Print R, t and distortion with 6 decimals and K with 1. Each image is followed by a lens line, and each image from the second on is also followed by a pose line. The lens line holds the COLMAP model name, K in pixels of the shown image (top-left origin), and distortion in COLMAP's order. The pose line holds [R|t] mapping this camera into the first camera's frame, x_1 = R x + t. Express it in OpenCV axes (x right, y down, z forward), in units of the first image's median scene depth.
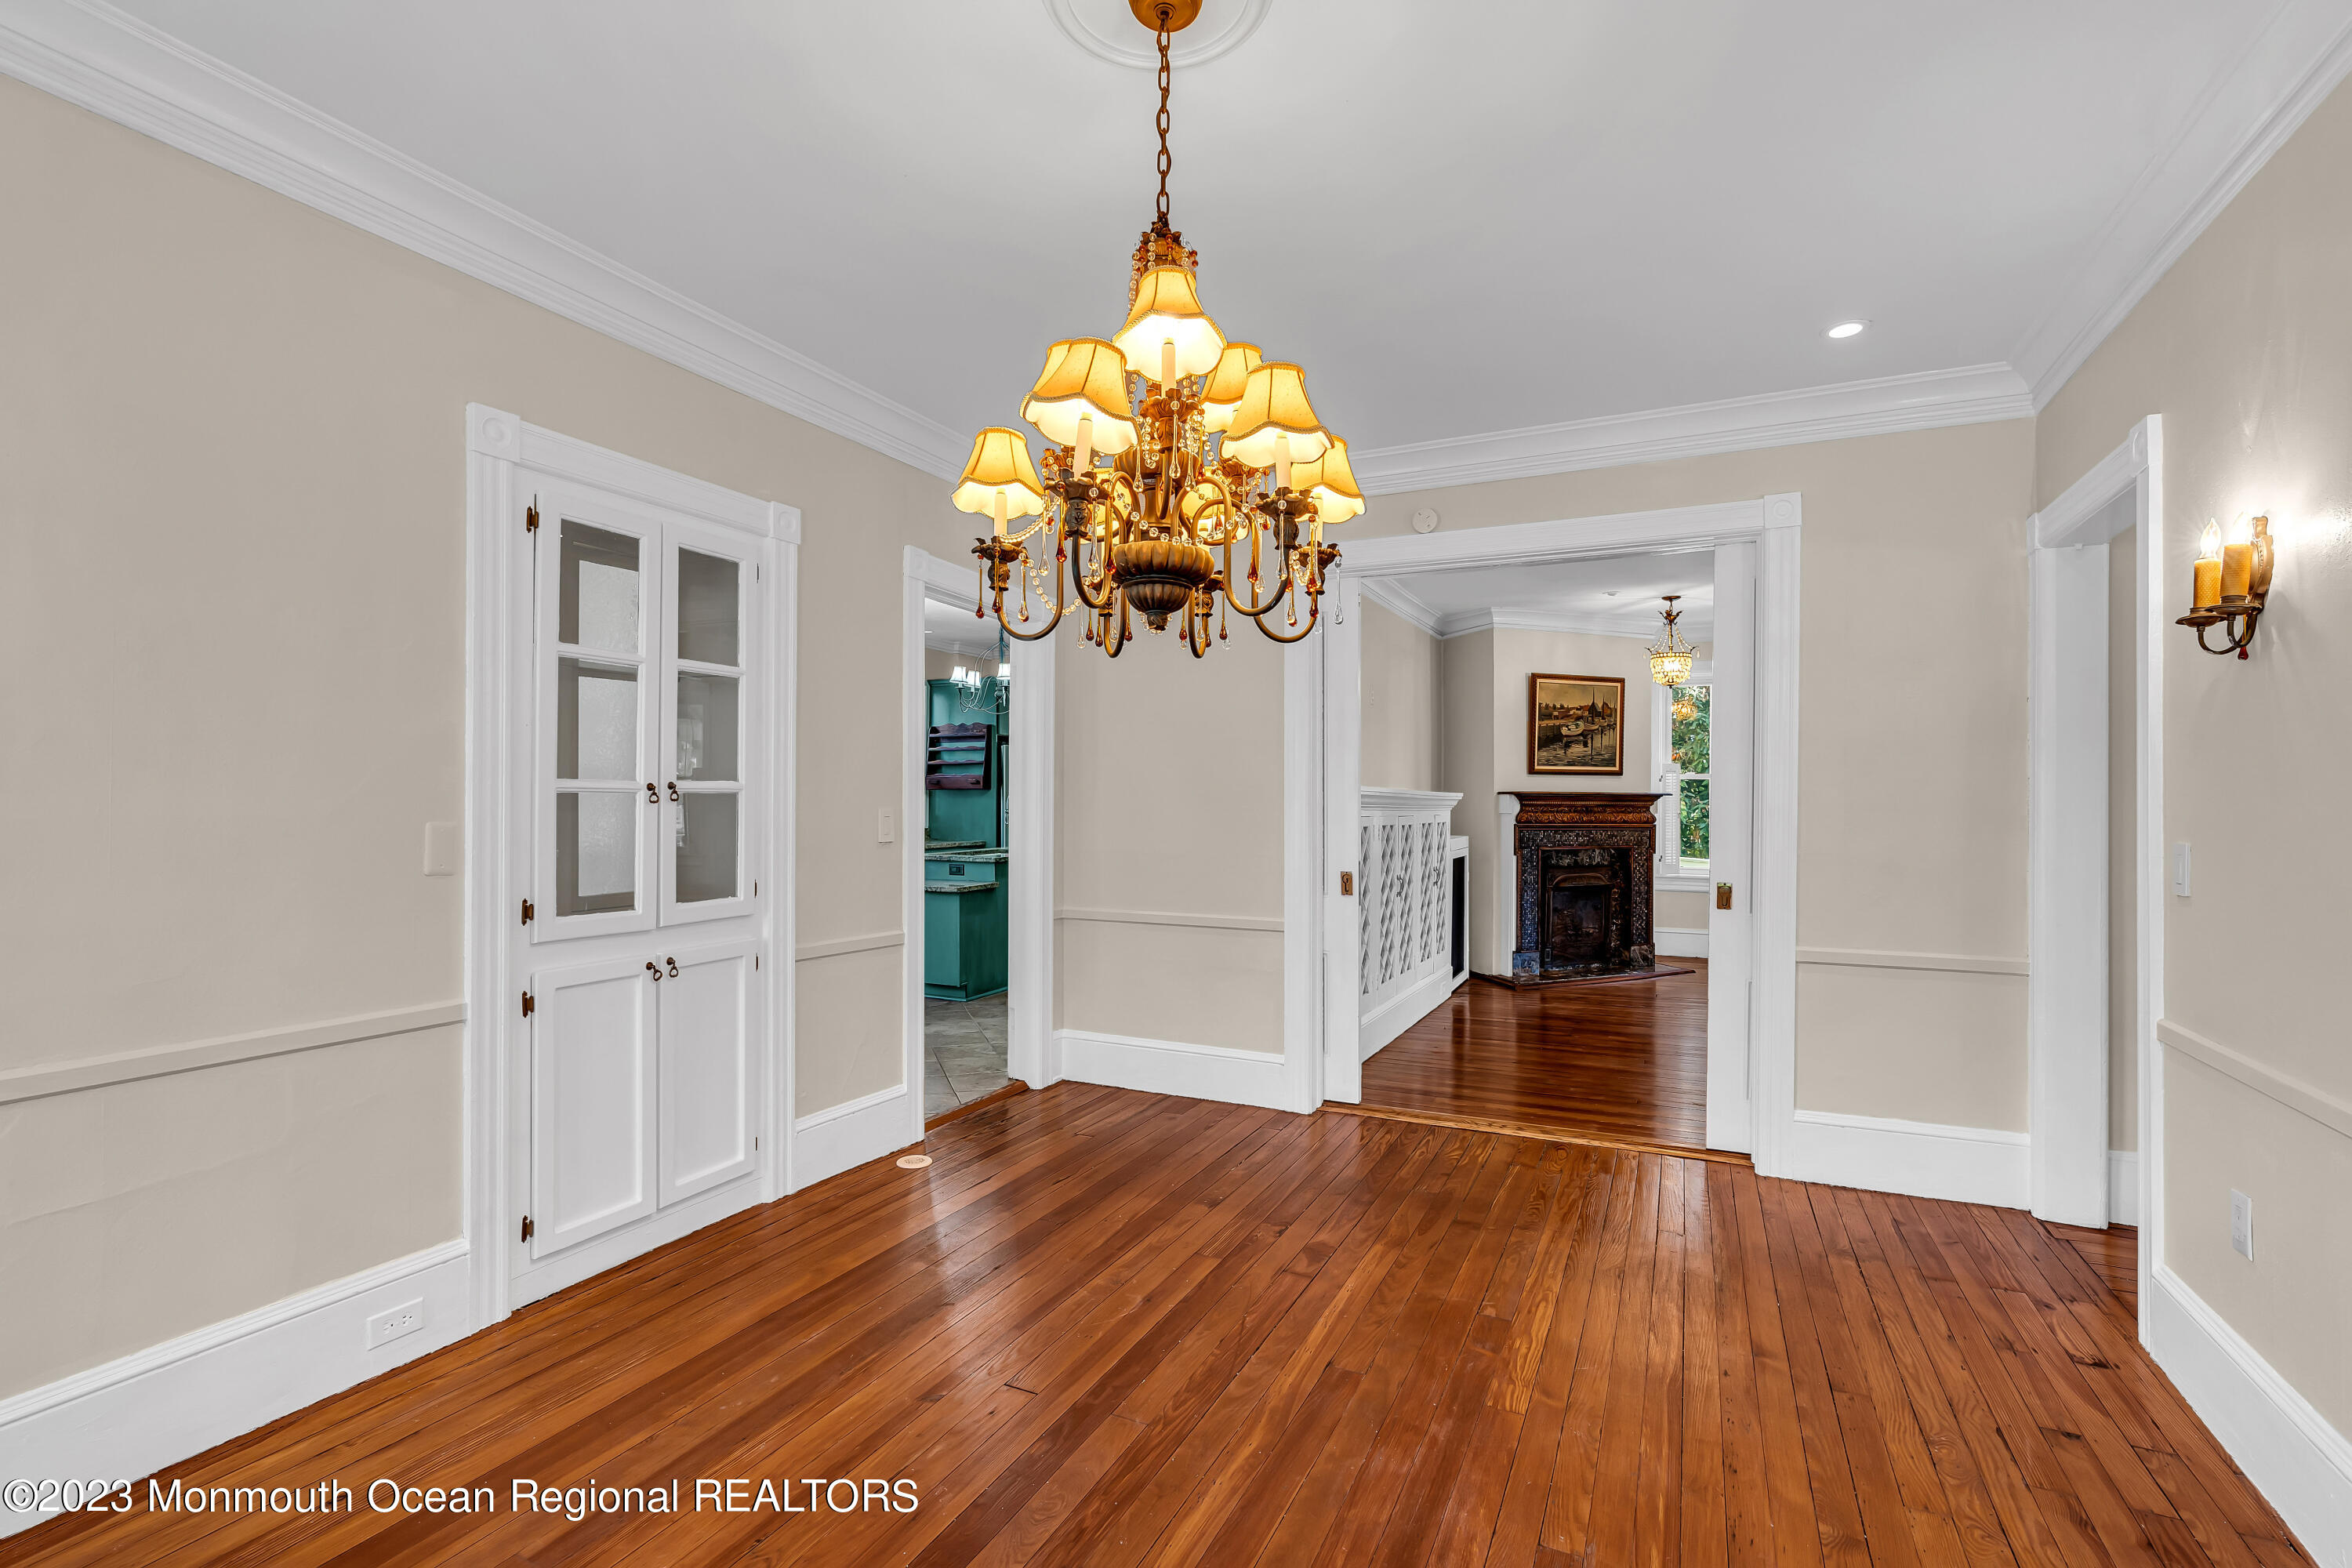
lens RADIAL K [[1061.5, 0, 1189.2], [0, 1061.5, 789.9], [0, 0, 1]] dist [-0.011216, 0.005627]
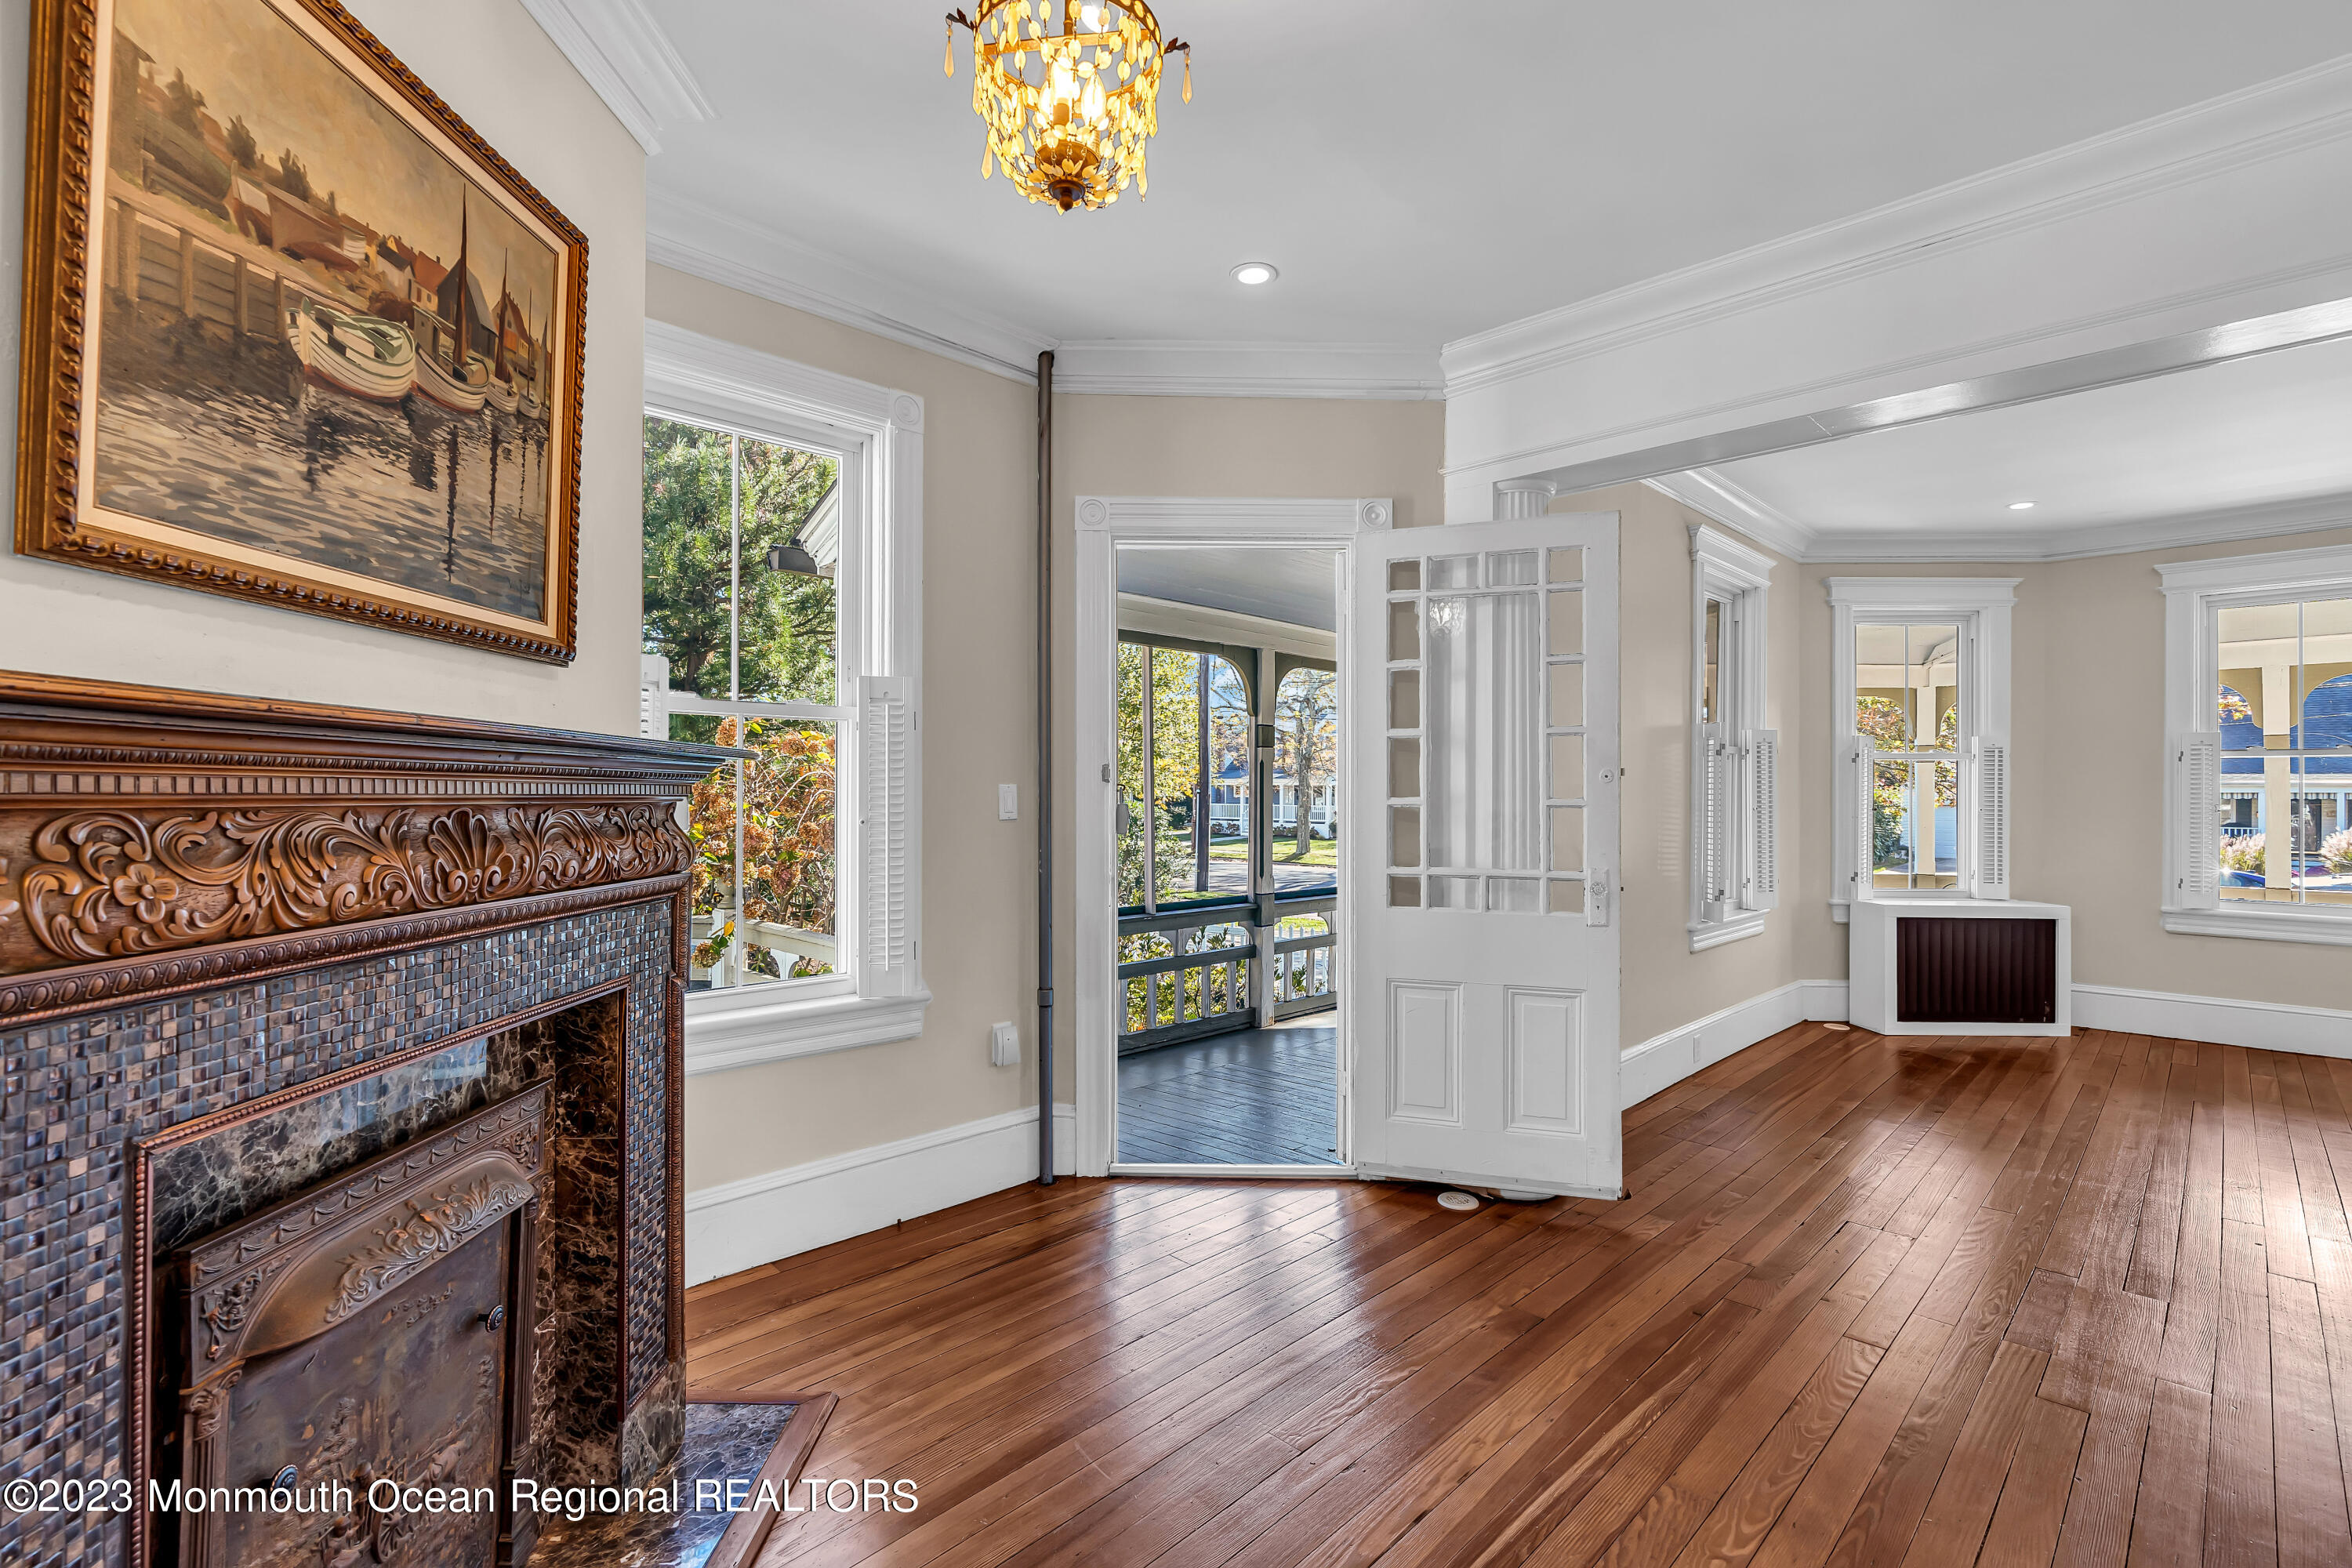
lens RADIAL K [[1061.5, 0, 1189.2], [0, 1061.5, 789.9], [0, 0, 1]] dist [-0.011216, 0.005627]
pose [[0.335038, -0.002485, 0.942201, 0.246875], [-0.007015, 0.999962, 0.005132, 0.010806], [-0.942179, -0.008328, 0.335008, 0.817802]]
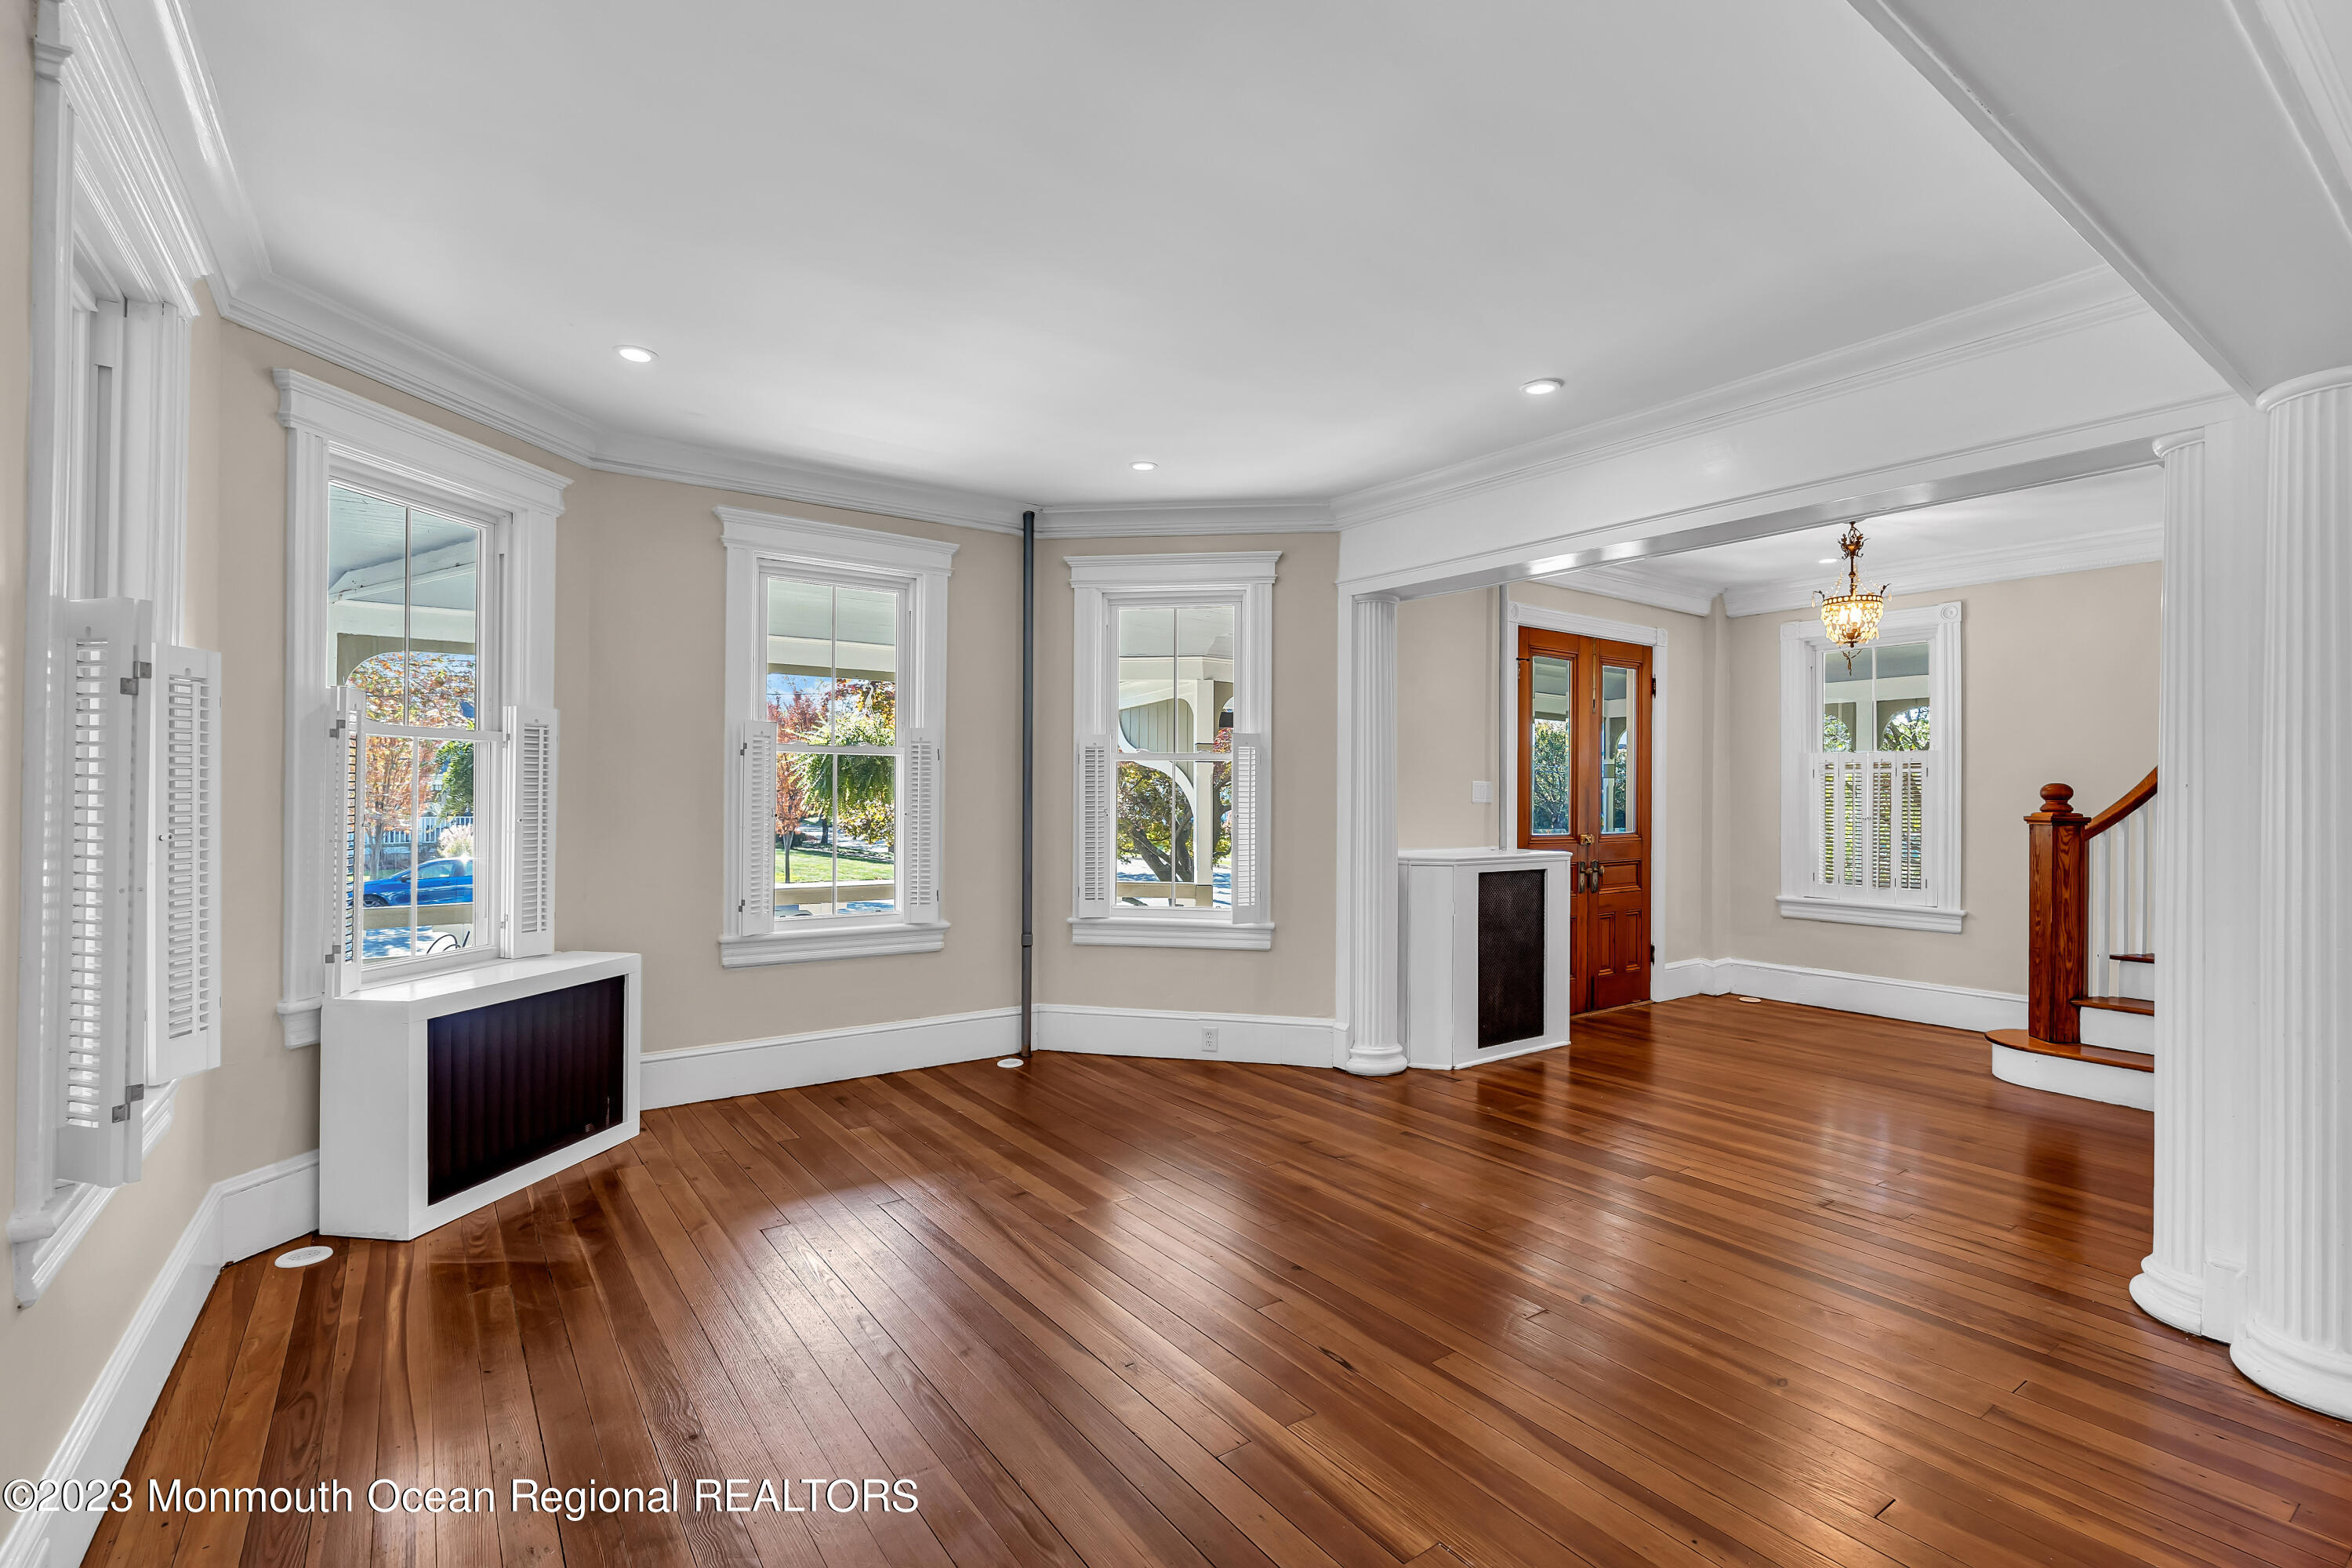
lens RADIAL K [[1061.5, 0, 1189.2], [0, 1061.5, 789.9], [0, 0, 1]] dist [-0.011216, 0.005627]
pose [[-0.876852, -0.011653, 0.480620, 0.629997], [-0.015905, 0.999862, -0.004775, 0.008439], [-0.480498, -0.011832, -0.876916, 0.817338]]
